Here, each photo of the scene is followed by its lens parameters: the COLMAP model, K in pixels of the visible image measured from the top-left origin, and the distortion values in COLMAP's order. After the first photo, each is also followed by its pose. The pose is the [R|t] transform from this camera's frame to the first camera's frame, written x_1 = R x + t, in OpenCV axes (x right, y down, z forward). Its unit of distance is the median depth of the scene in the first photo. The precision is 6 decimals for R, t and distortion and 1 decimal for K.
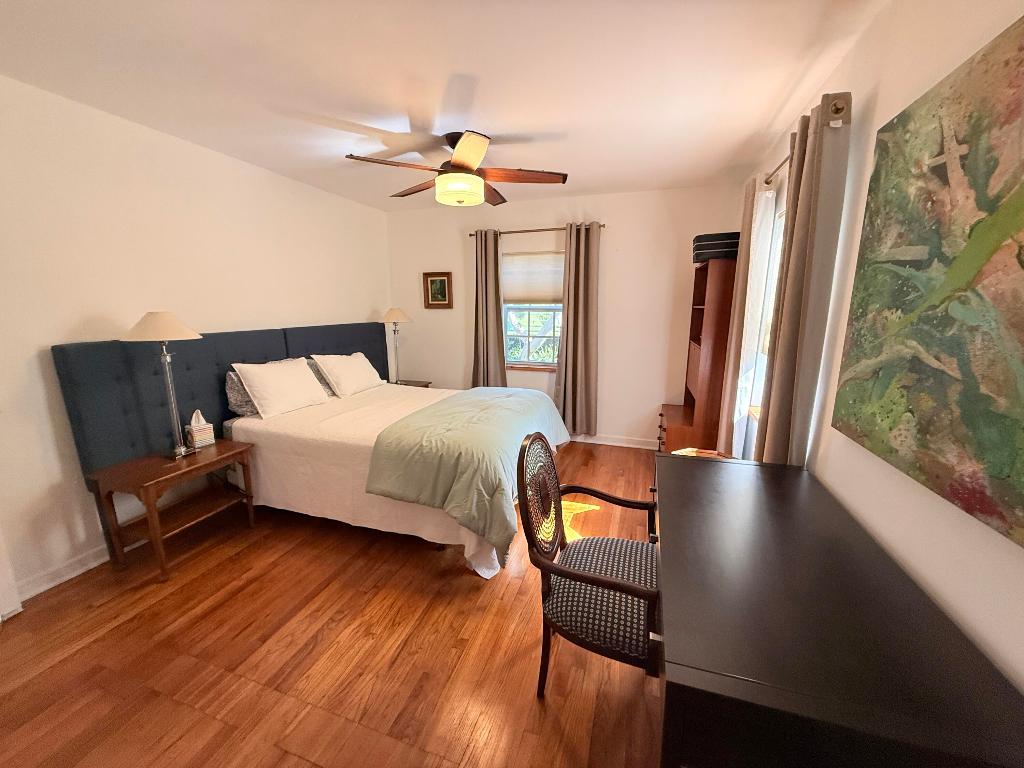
lens RADIAL K [[408.4, 0, 510.1], [0, 408.4, 383.7], [0, 0, 1]] dist [-0.000979, 0.000980]
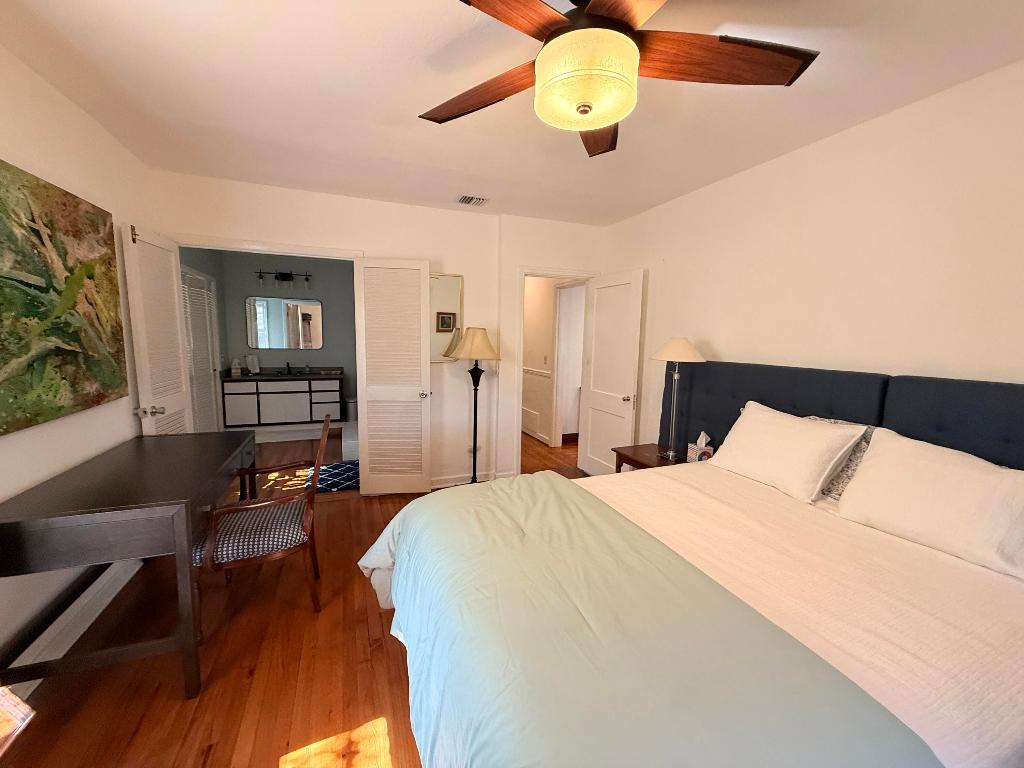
lens RADIAL K [[408.4, 0, 509.3], [0, 408.4, 385.7], [0, 0, 1]] dist [-0.000979, 0.000980]
pose [[-0.764980, 0.063681, -0.640899, 0.581902], [-0.141919, 0.953974, 0.264184, -0.536887], [0.628224, 0.293051, -0.720733, 2.975125]]
